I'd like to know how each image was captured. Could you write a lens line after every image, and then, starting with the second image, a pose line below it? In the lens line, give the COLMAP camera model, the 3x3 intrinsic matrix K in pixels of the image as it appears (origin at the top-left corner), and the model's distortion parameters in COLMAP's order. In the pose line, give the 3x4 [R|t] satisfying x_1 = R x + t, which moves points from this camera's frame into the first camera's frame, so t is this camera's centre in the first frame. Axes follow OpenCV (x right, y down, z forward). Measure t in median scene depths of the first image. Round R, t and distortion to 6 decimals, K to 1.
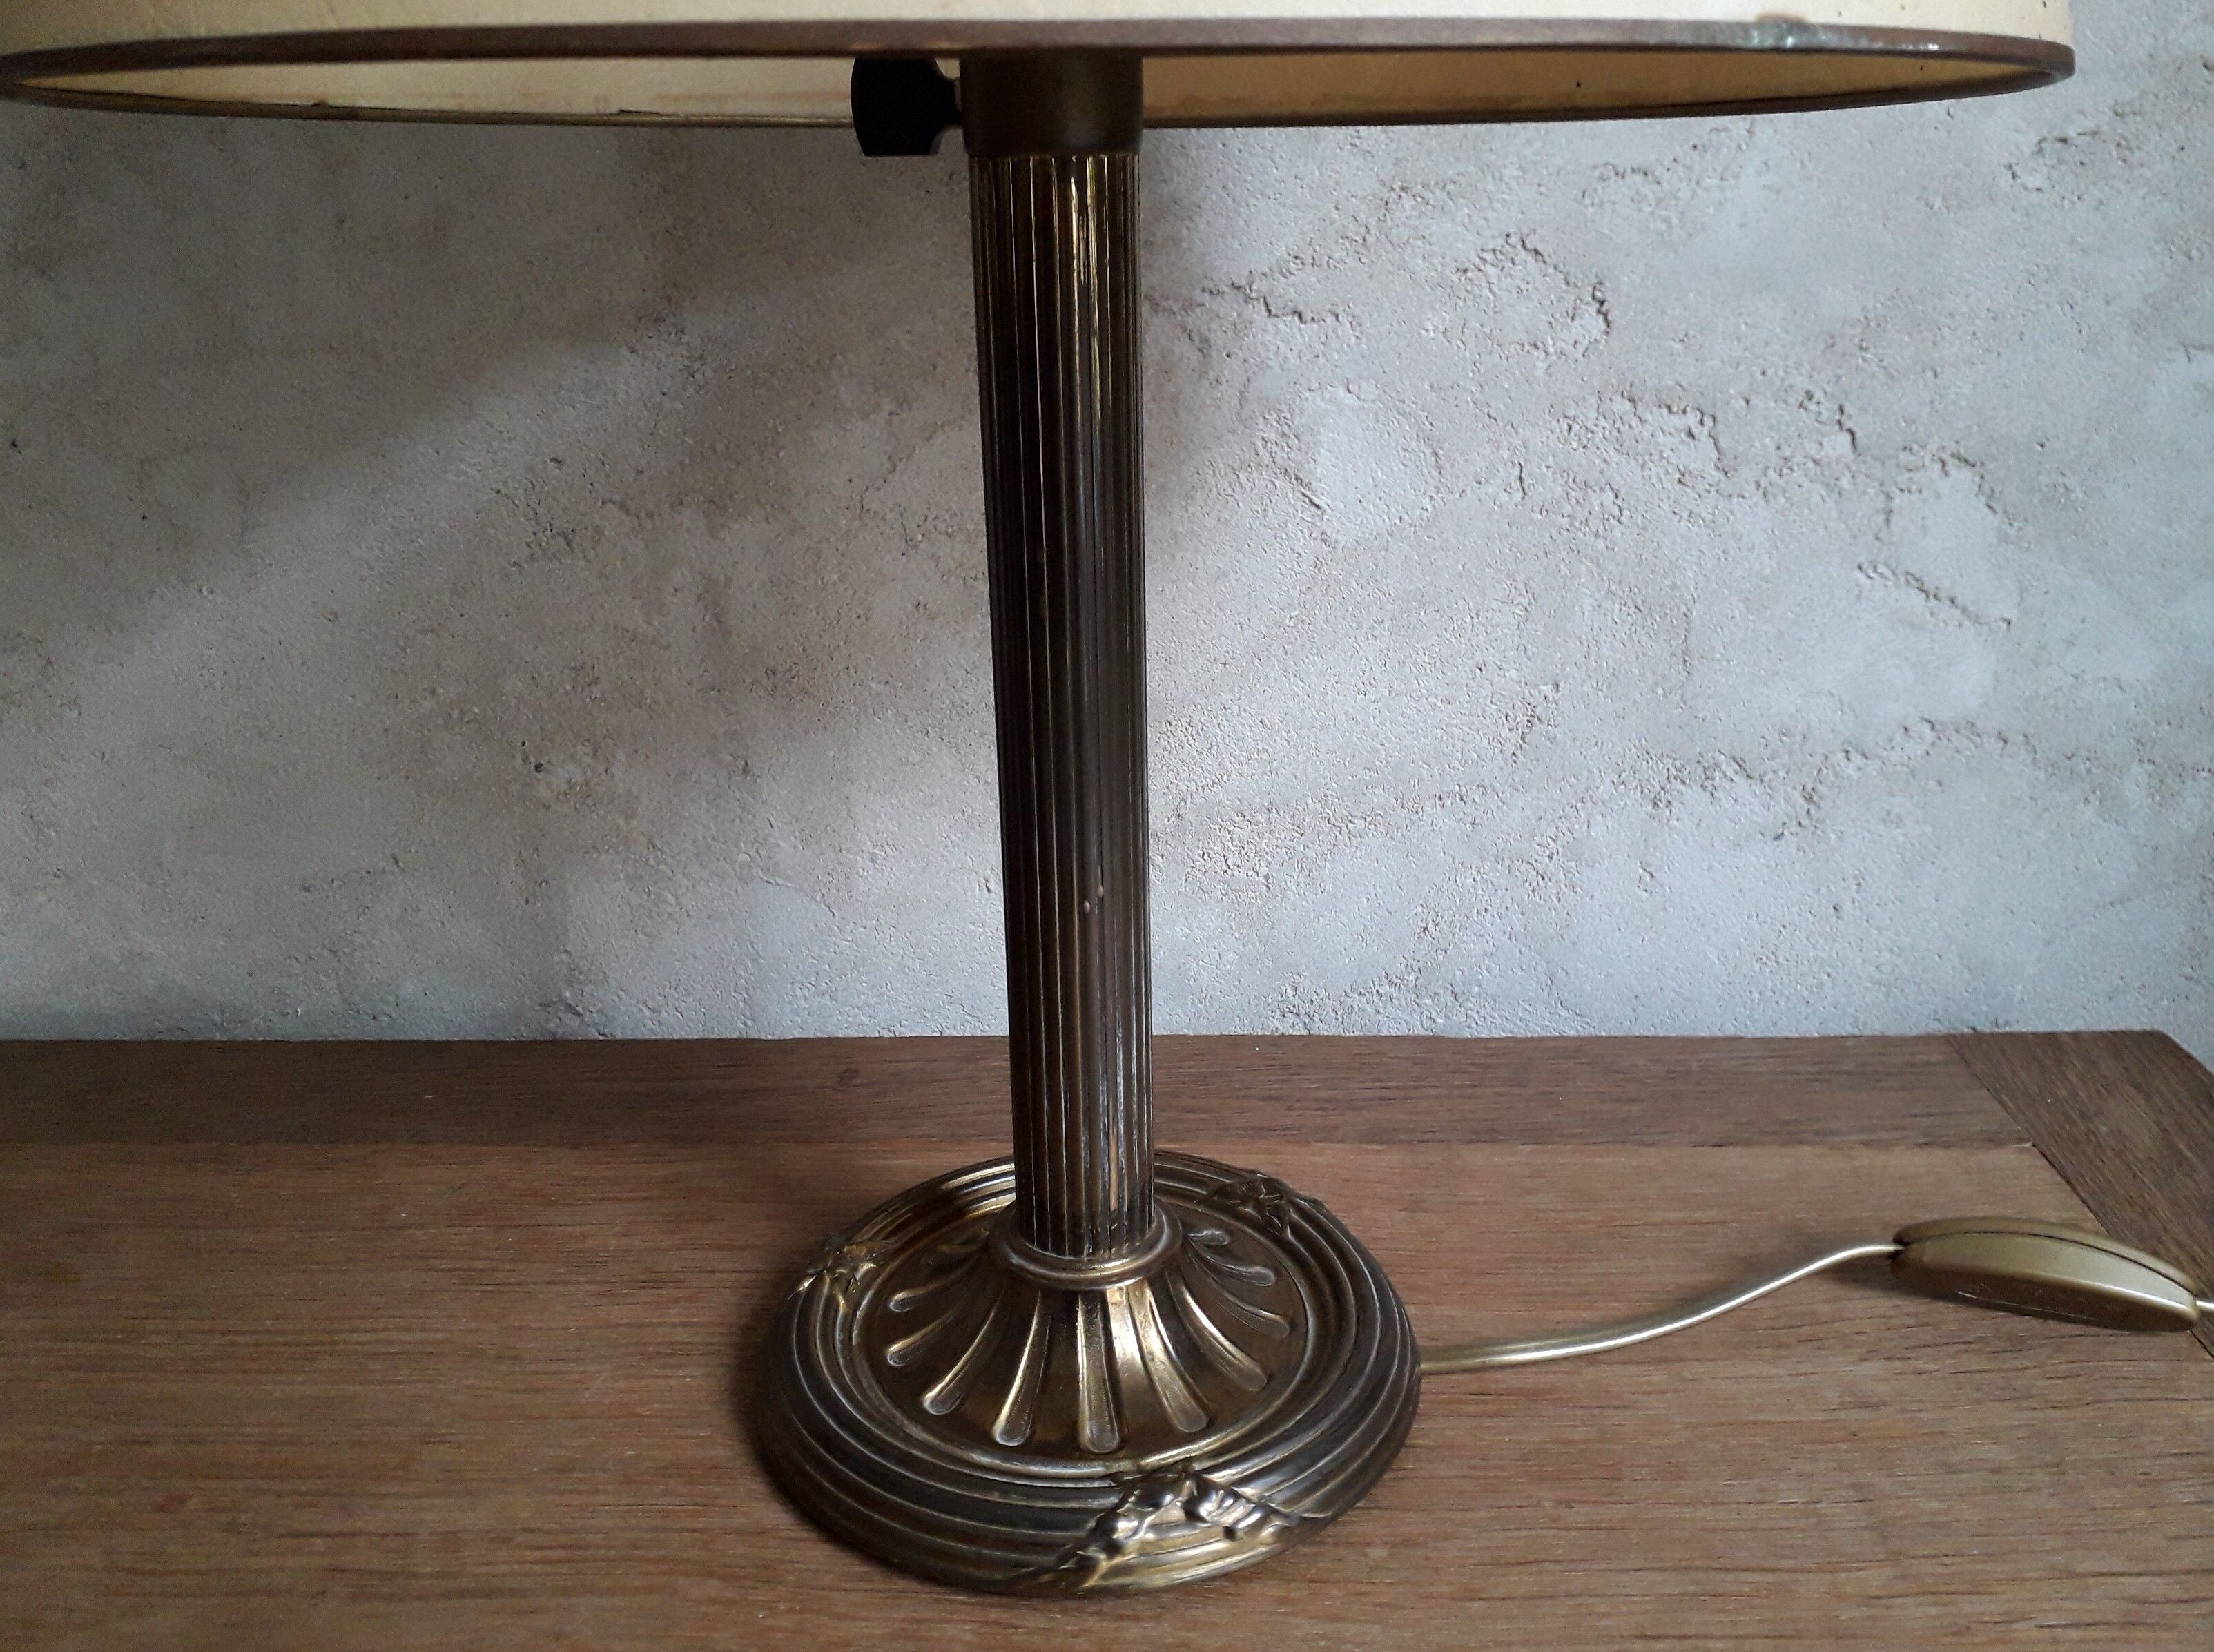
lens RADIAL K [[1787.8, 0, 1107.0], [0, 1787.8, 826.0], [0, 0, 1]] dist [0.113221, -0.199912]
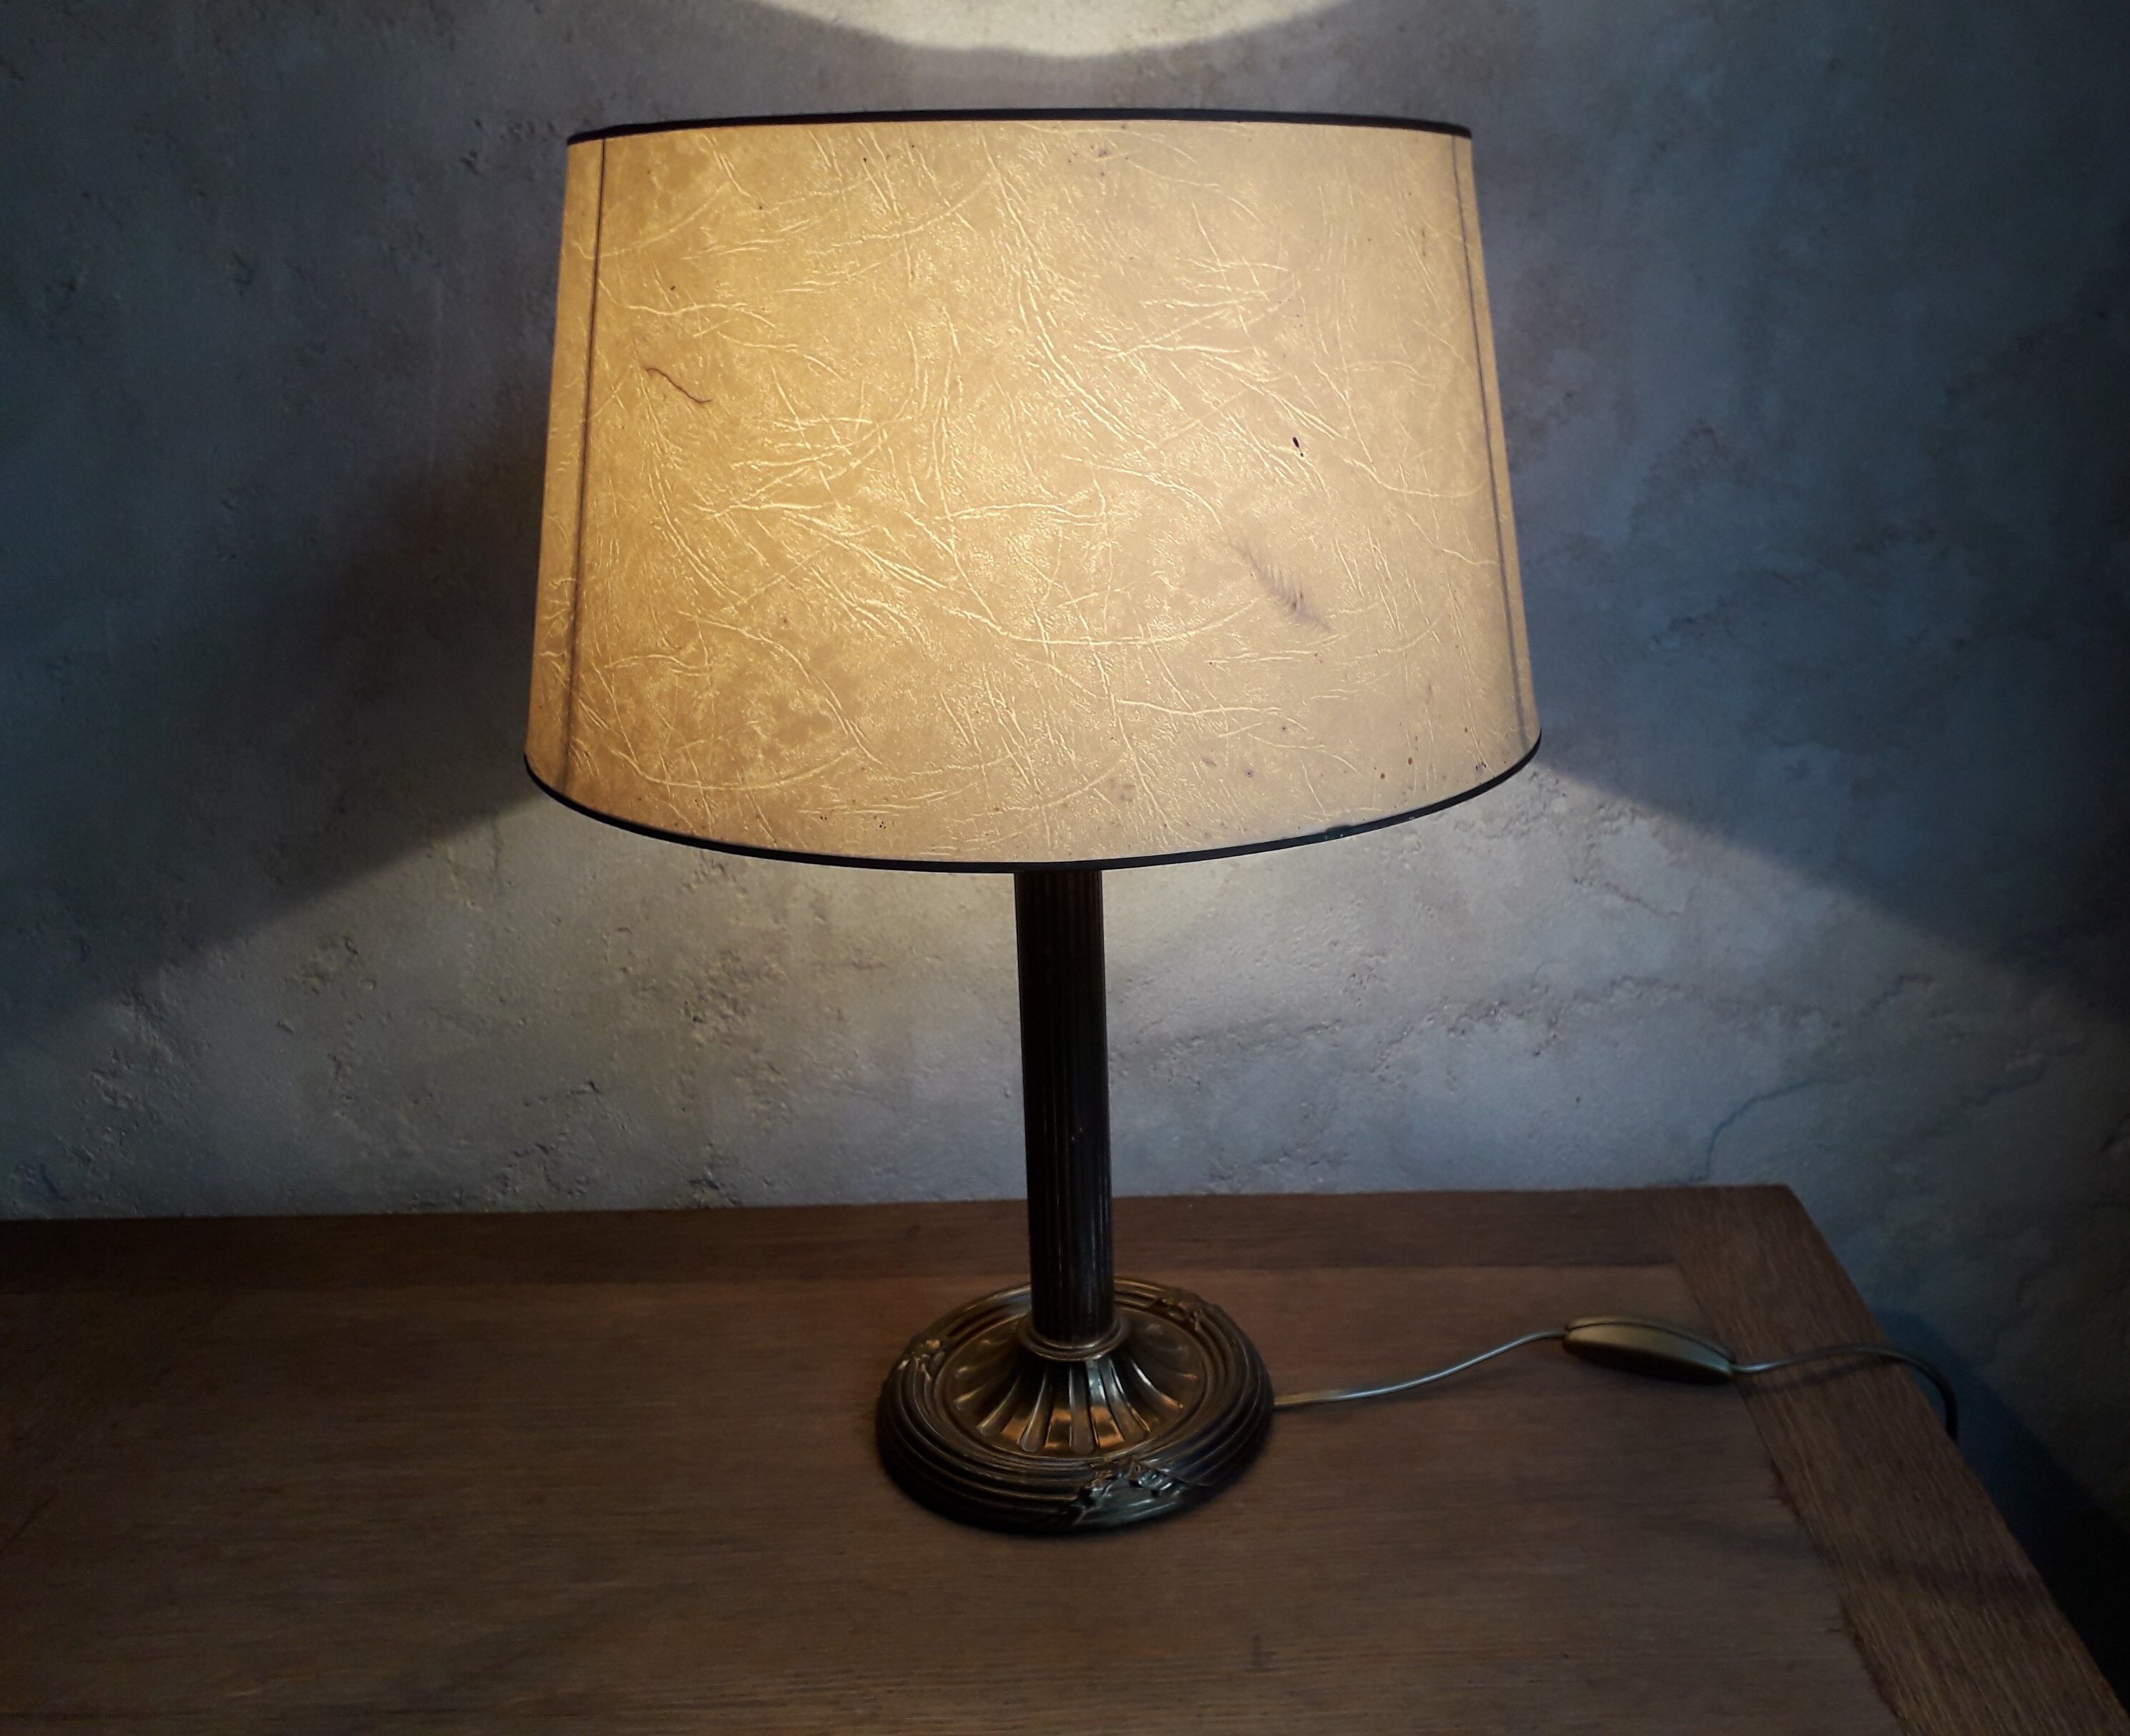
lens RADIAL K [[1843.1, 0, 1162.6], [0, 1843.1, 846.8], [0, 0, 1]] dist [0.084409, -0.111934]
pose [[0.999391, -0.012078, 0.032747, 0.017586], [0.013637, 0.998764, -0.047799, -0.125123], [-0.032129, 0.048217, 0.998320, -0.674704]]
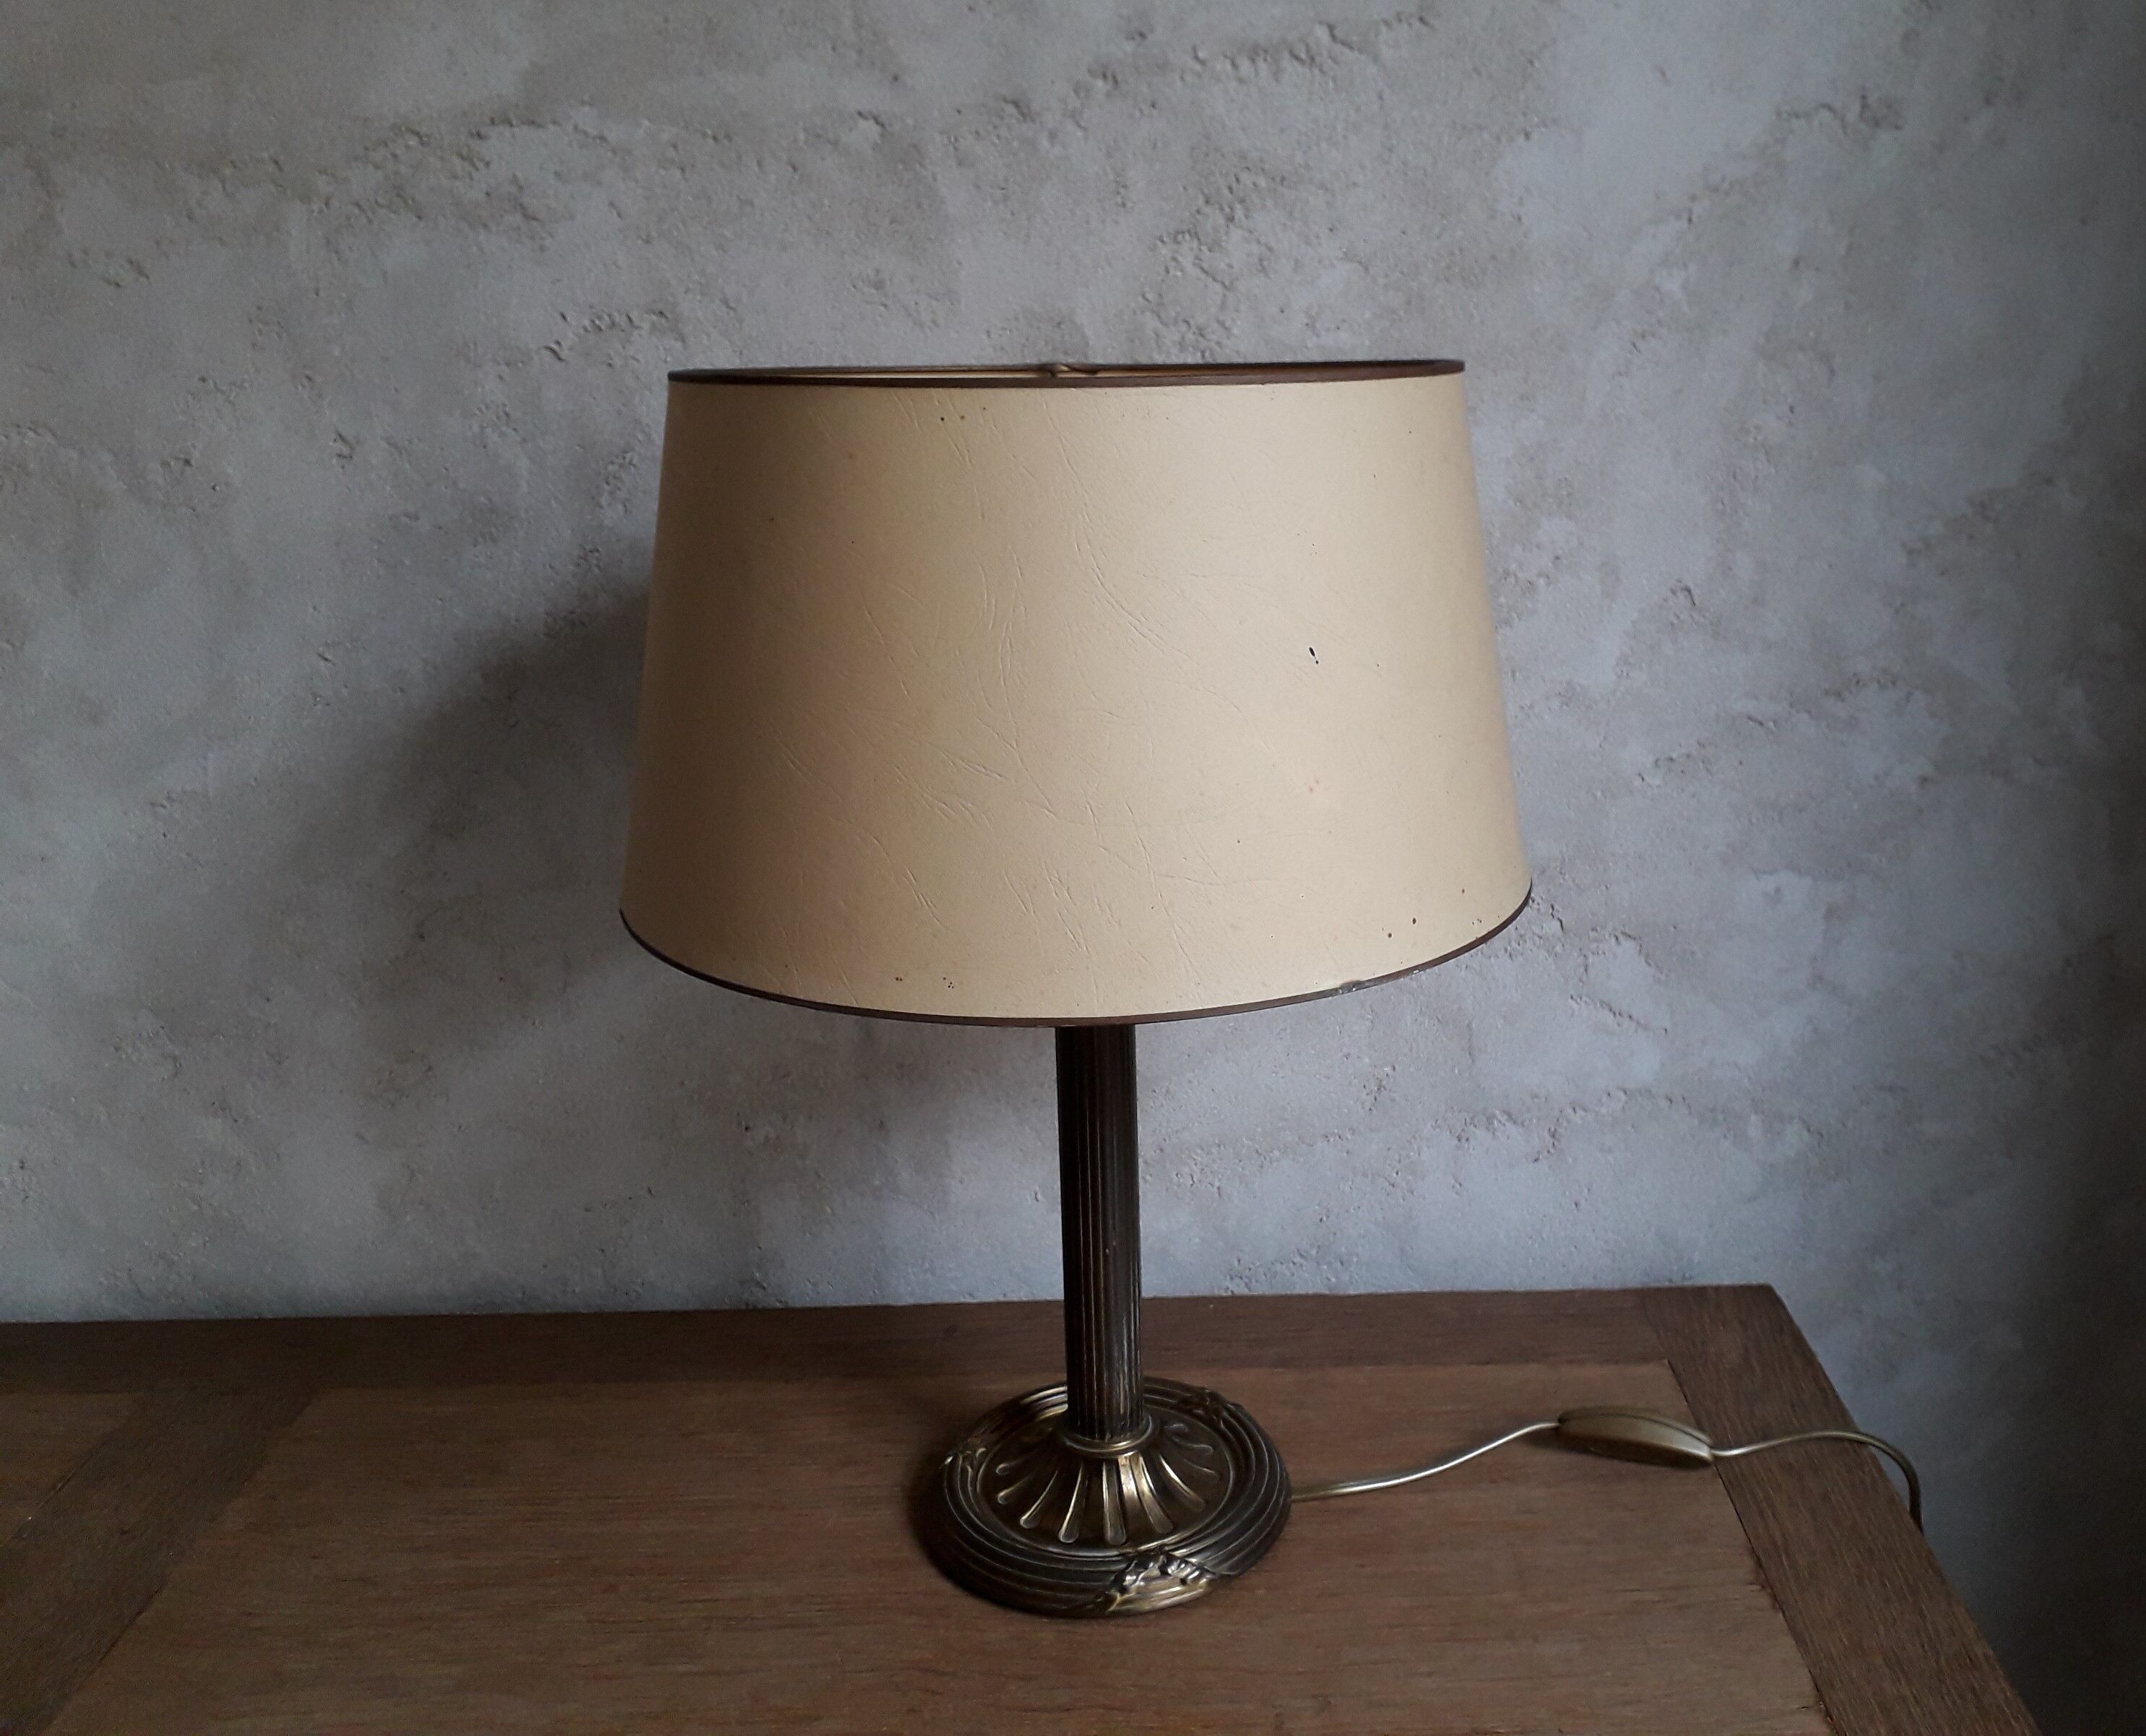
lens RADIAL K [[1836.7, 0, 1178.2], [0, 1836.7, 858.1], [0, 0, 1]] dist [0.078447, -0.107595]
pose [[0.999220, -0.011438, 0.037804, -0.003132], [0.014483, 0.996586, -0.081277, -0.172088], [-0.036745, 0.081761, 0.995974, -0.810775]]
